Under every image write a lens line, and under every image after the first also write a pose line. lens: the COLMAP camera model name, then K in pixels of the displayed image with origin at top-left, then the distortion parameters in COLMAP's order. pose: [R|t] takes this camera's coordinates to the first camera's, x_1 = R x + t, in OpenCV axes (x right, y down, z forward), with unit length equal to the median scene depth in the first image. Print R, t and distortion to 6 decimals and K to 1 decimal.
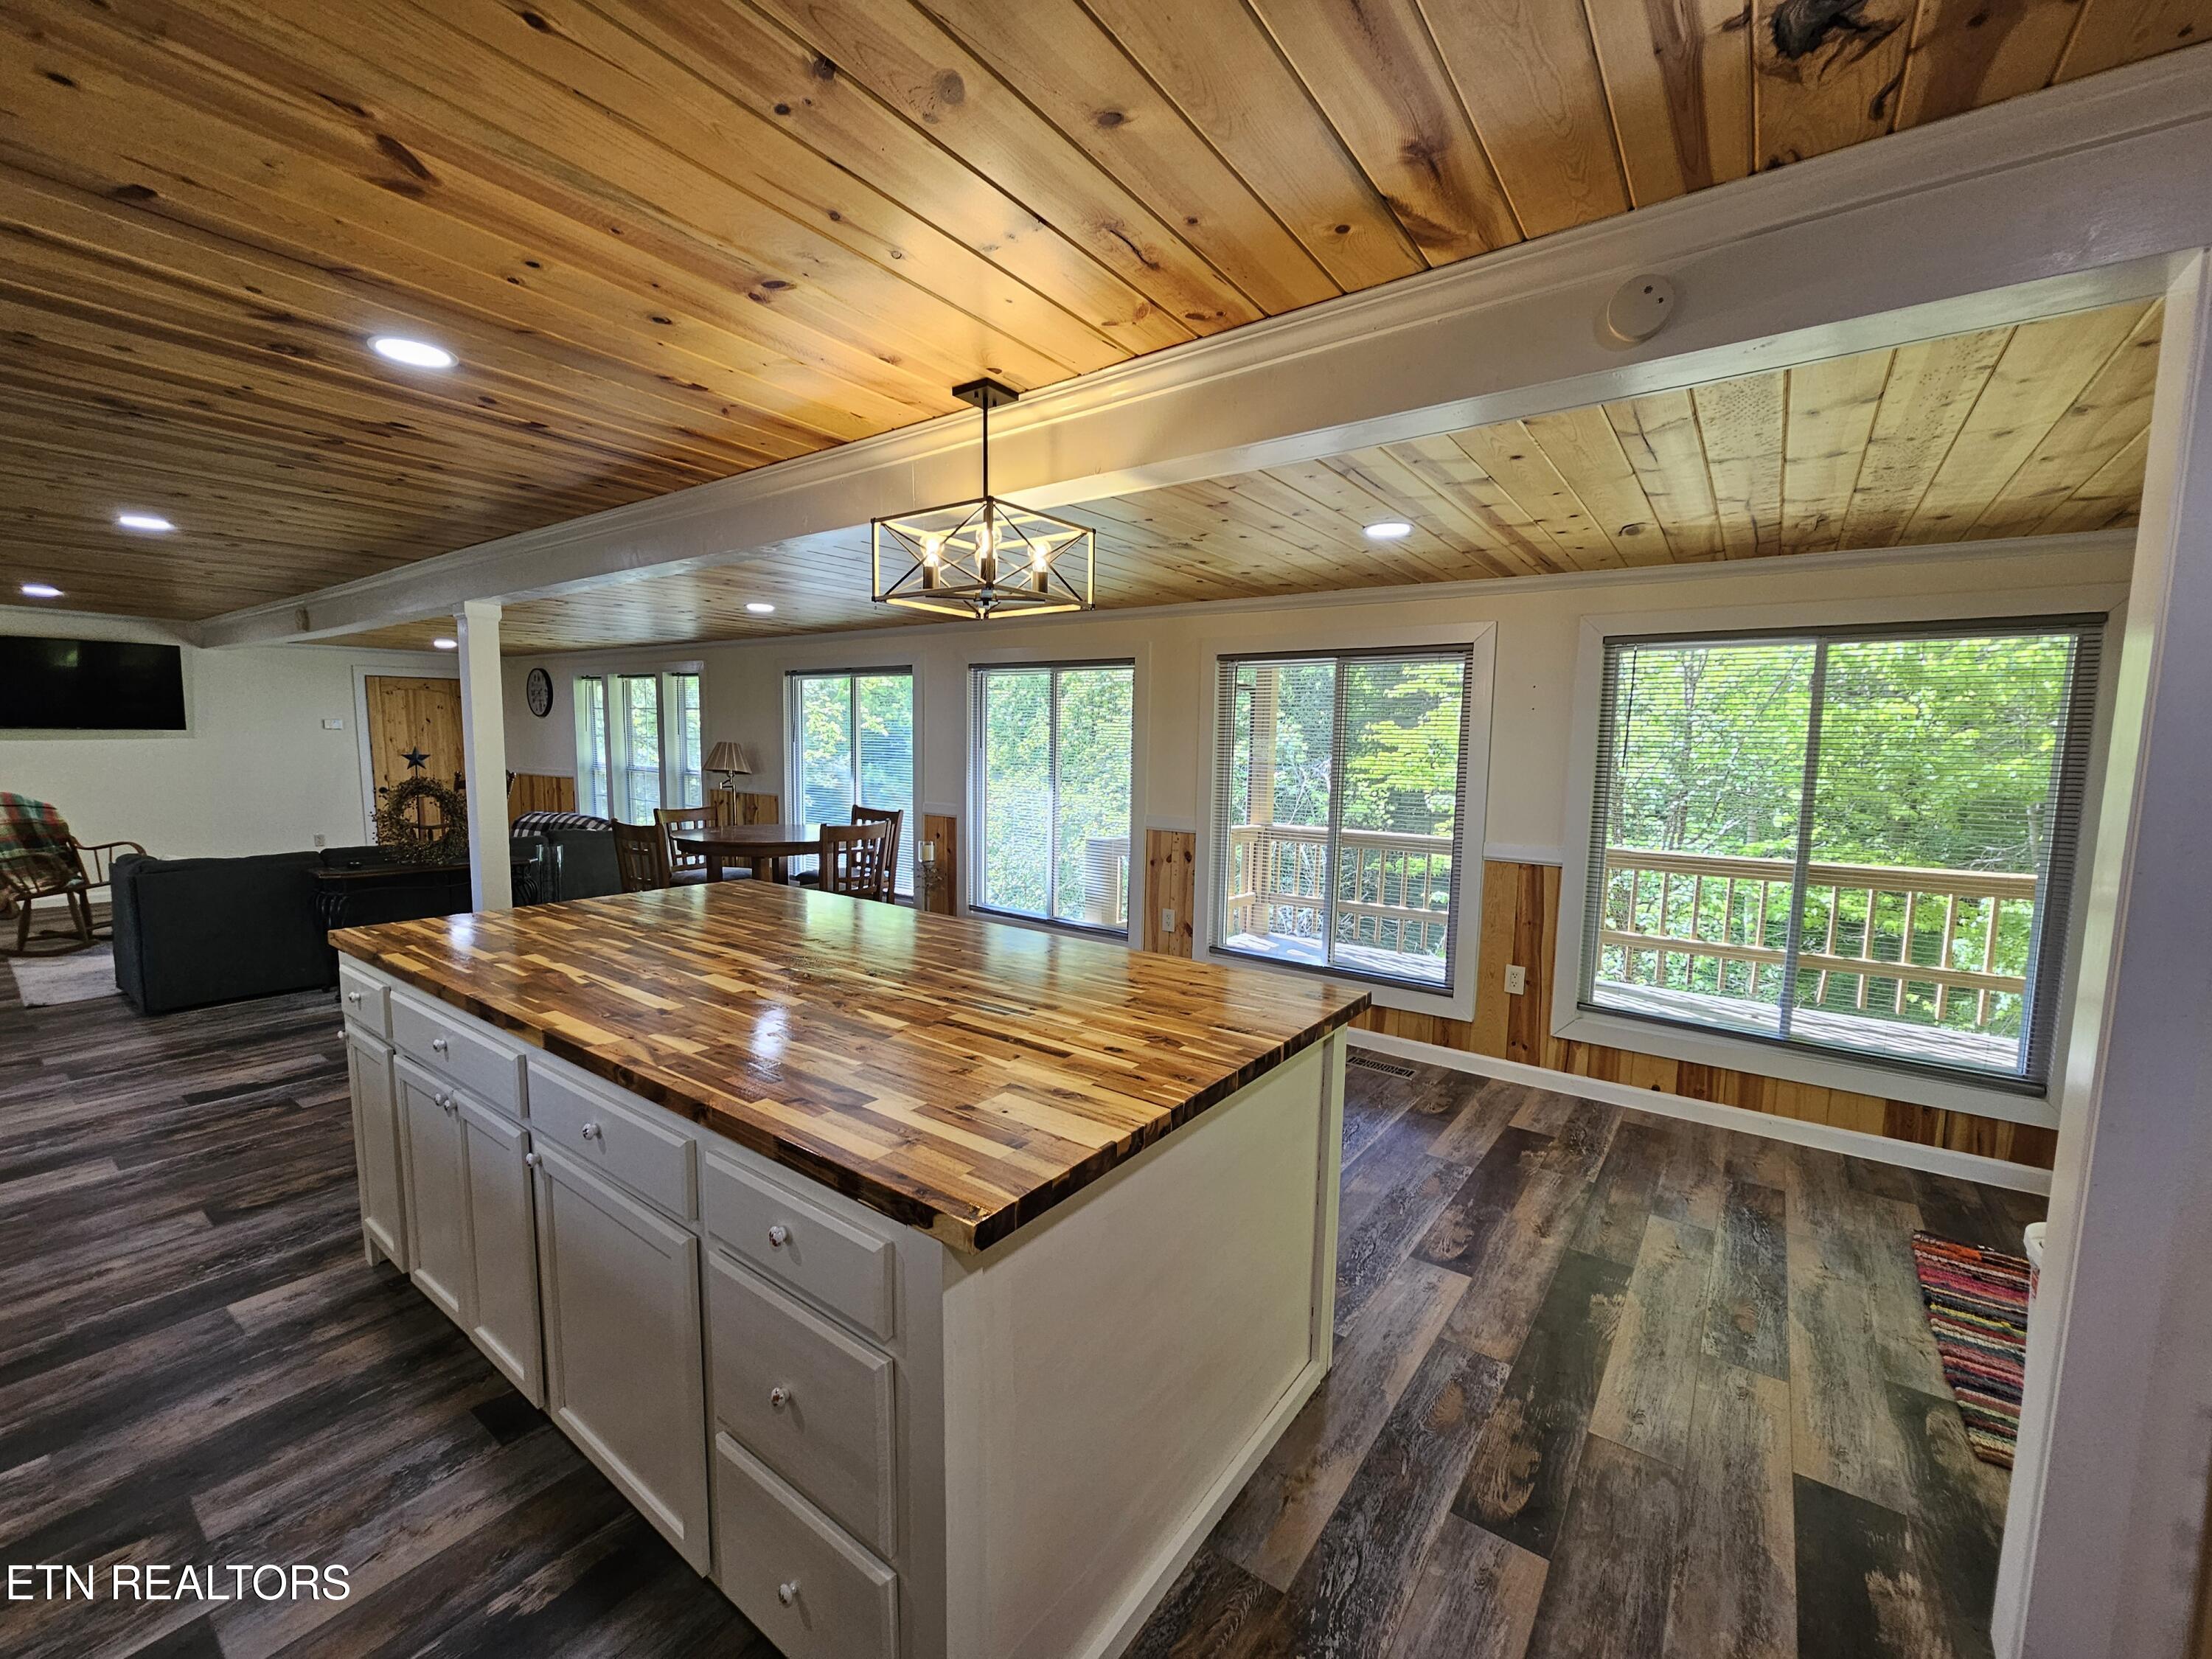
lens RADIAL K [[910.8, 0, 1105.6], [0, 910.8, 833.4], [0, 0, 1]] dist [0.000738, -0.001495]
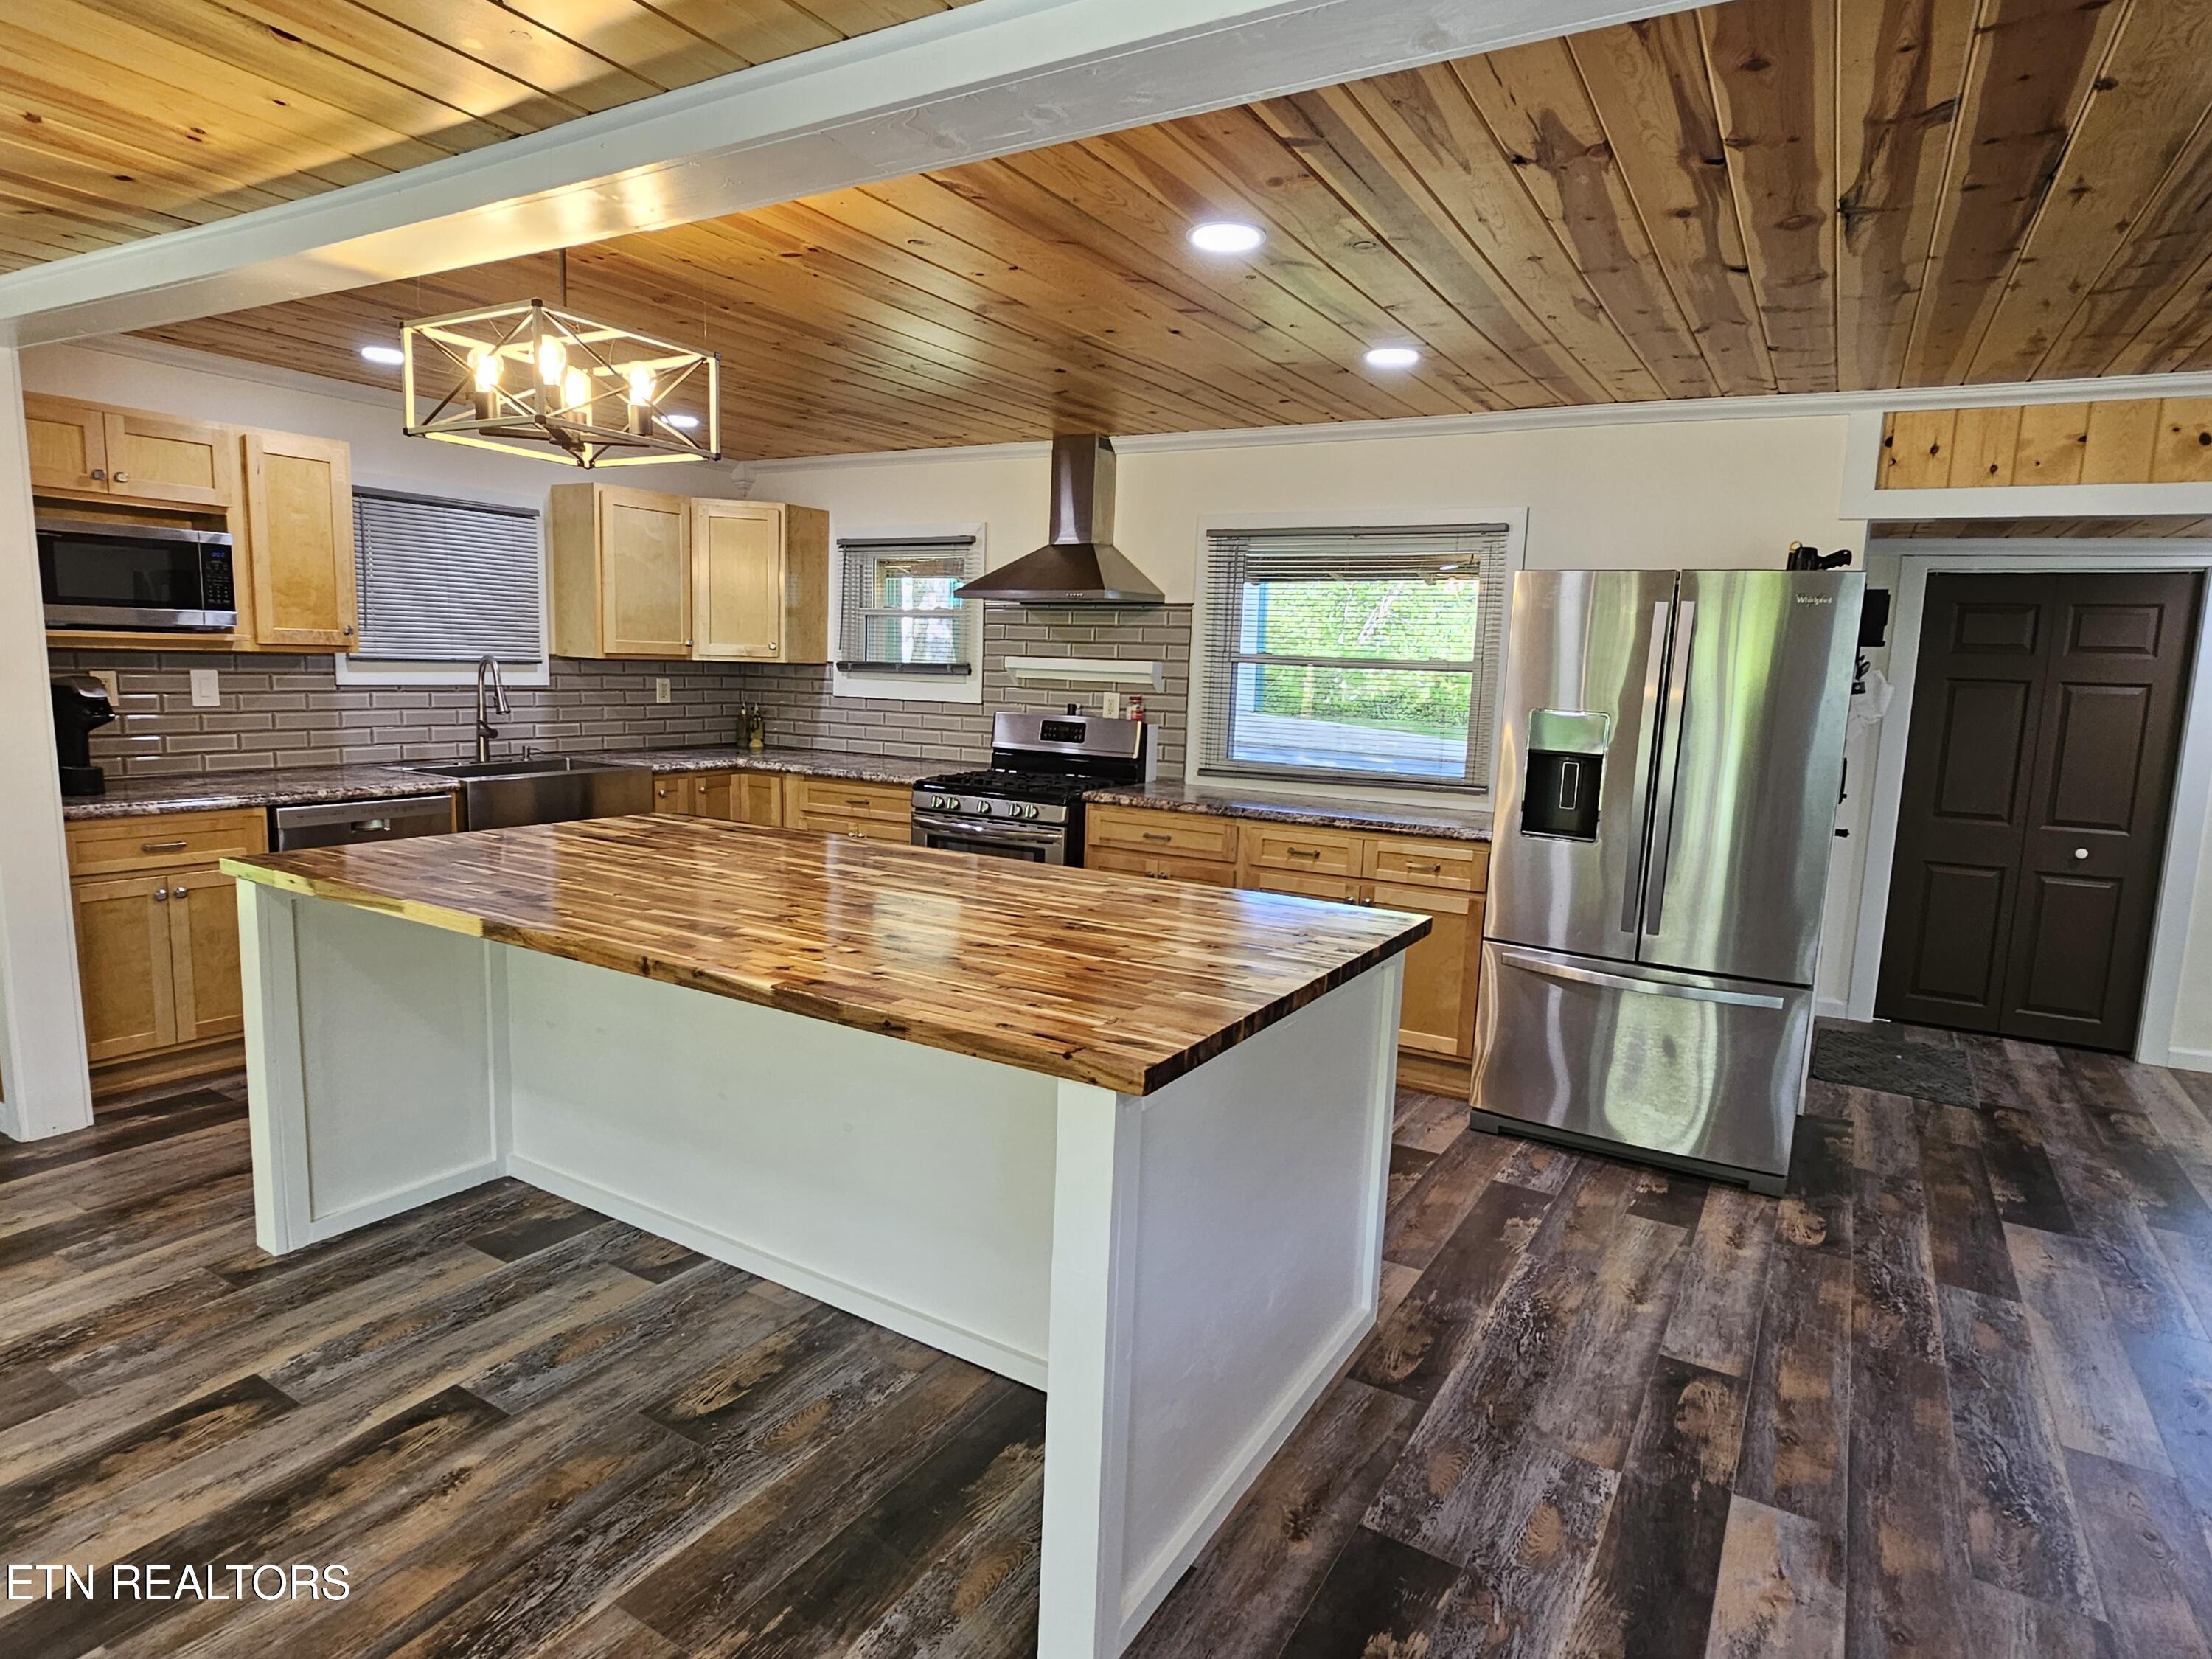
lens RADIAL K [[1242.4, 0, 1098.7], [0, 1242.4, 839.6], [0, 0, 1]] dist [-0.004711, 0.000651]
pose [[-0.994867, -0.040968, -0.092522, -0.266983], [-0.062450, 0.968047, 0.242868, -0.117121], [0.079616, 0.247399, -0.965637, 1.159748]]
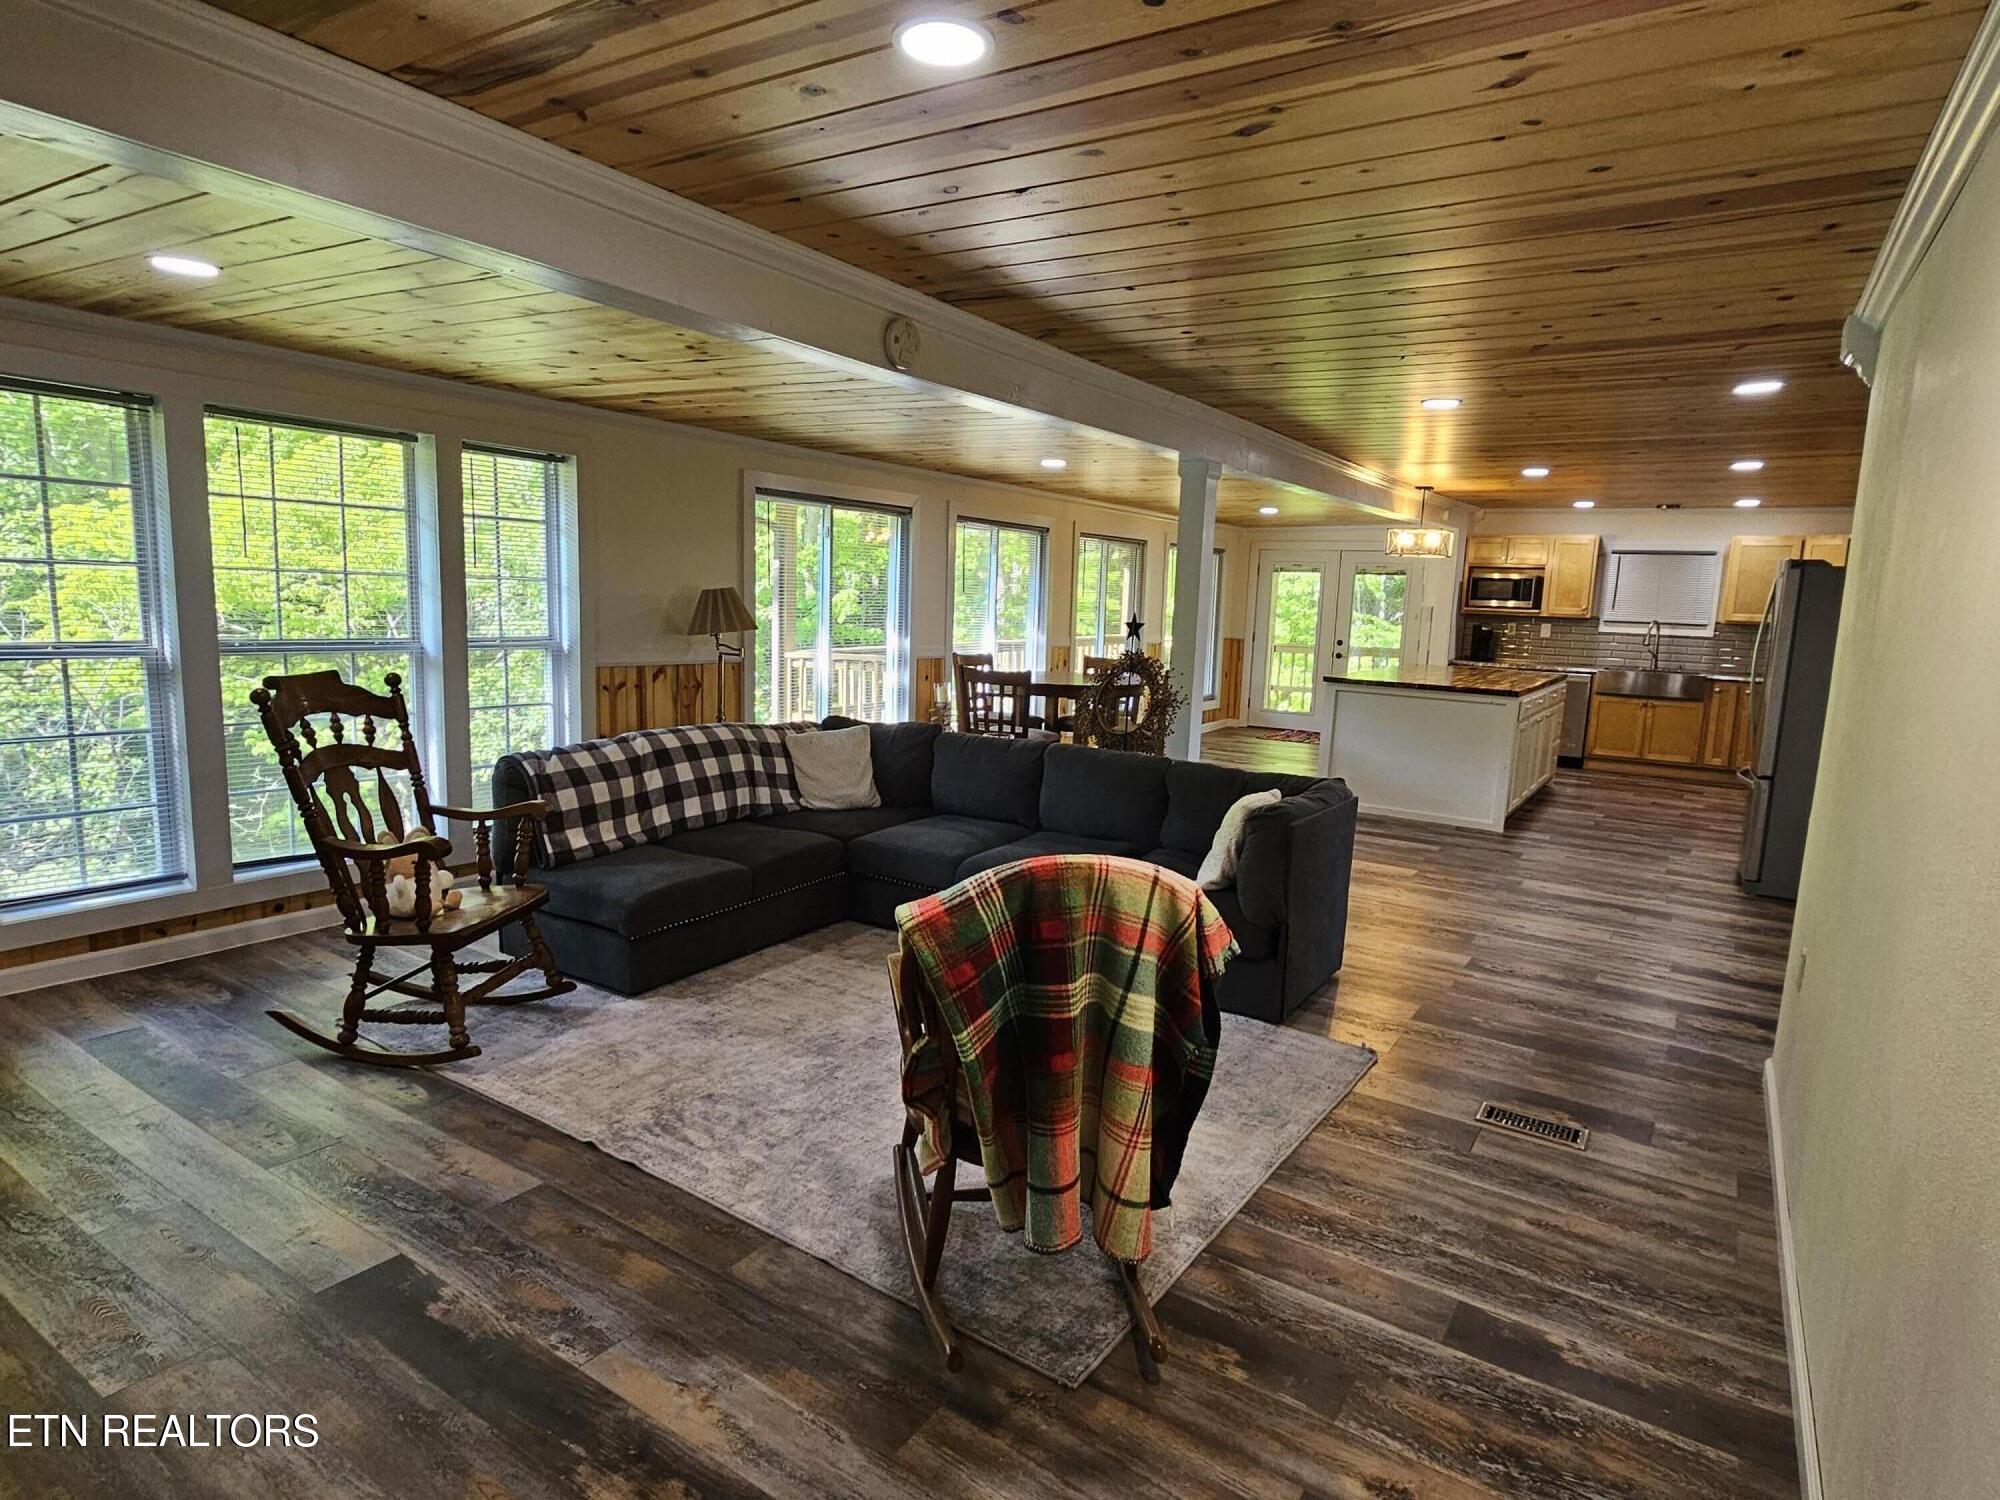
lens RADIAL K [[1130.9, 0, 987.6], [0, 1130.9, 755.8], [0, 0, 1]] dist [0.002012, -0.002948]
pose [[-0.046043, -0.169578, 0.984441, -2.142626], [0.064332, 0.982937, 0.172328, -0.185809], [-0.996866, 0.071265, -0.034349, 1.438081]]
